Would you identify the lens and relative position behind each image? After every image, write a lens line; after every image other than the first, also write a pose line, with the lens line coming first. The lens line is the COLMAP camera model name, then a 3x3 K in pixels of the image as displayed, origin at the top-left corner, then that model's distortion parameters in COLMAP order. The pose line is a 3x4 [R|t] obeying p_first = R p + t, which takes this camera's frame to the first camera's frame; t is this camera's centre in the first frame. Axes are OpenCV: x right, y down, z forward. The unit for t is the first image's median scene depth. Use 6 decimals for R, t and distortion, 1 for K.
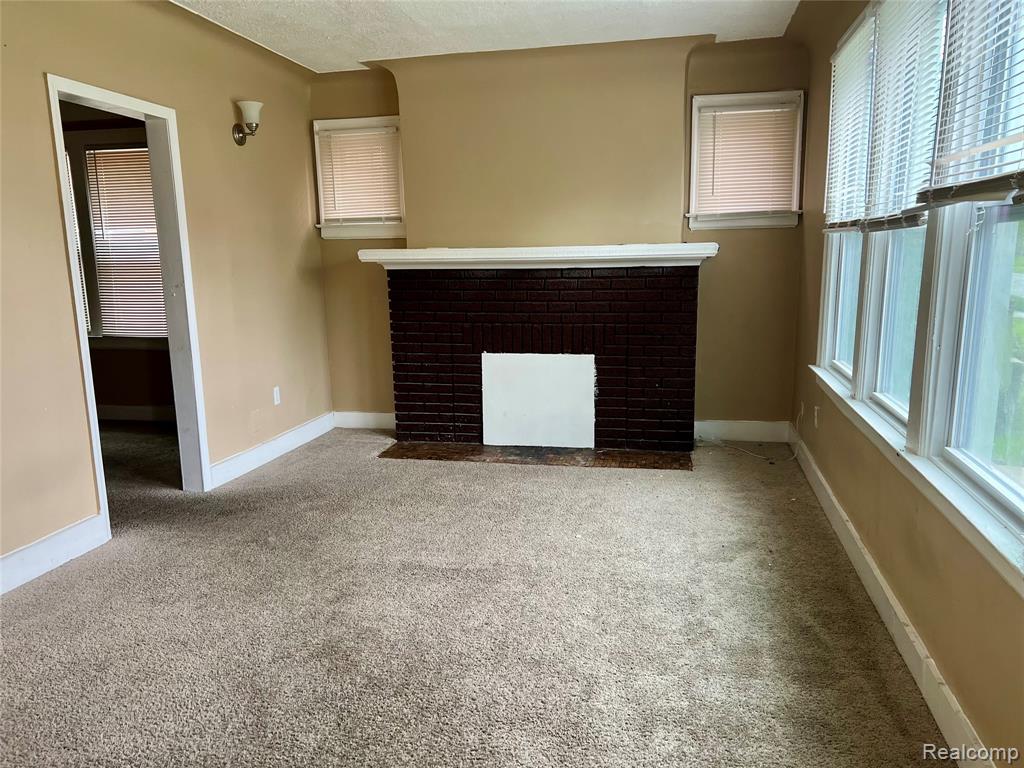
lens RADIAL K [[768.4, 0, 514.1], [0, 768.4, 387.6], [0, 0, 1]] dist [0.056326, -0.008290]
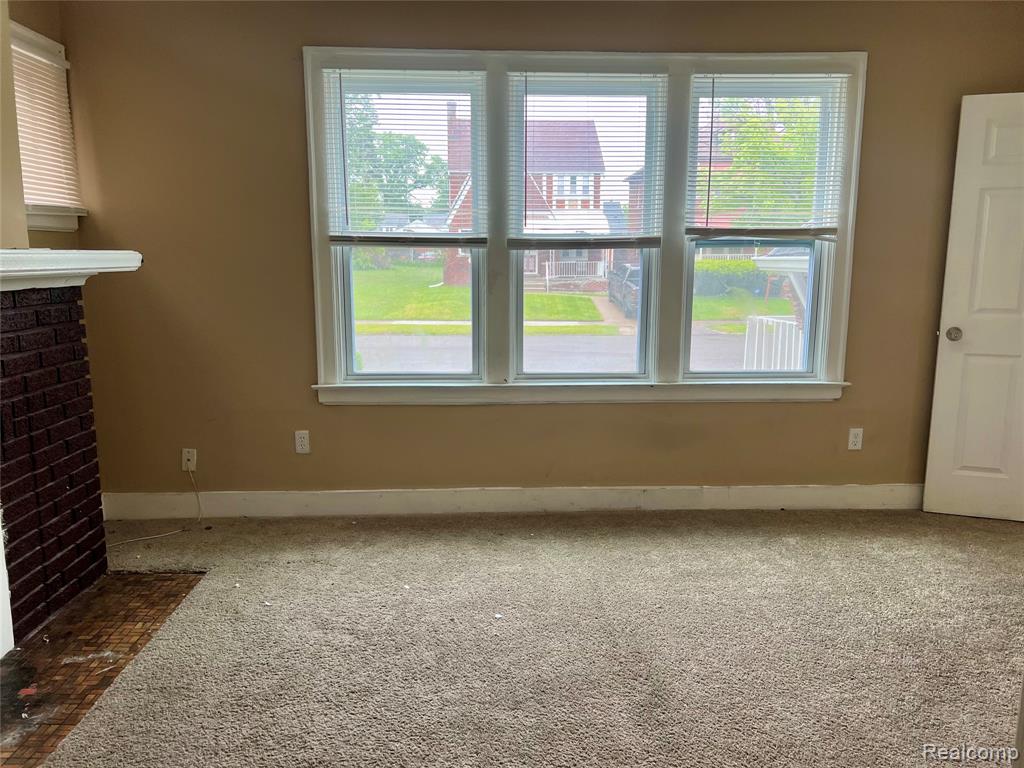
lens RADIAL K [[768.4, 0, 514.1], [0, 768.4, 387.6], [0, 0, 1]] dist [0.056326, -0.008290]
pose [[-0.252199, -0.142285, 0.957158, -0.482840], [0.178974, 0.965207, 0.190639, -0.135698], [-0.950981, 0.219385, -0.217959, 0.816616]]
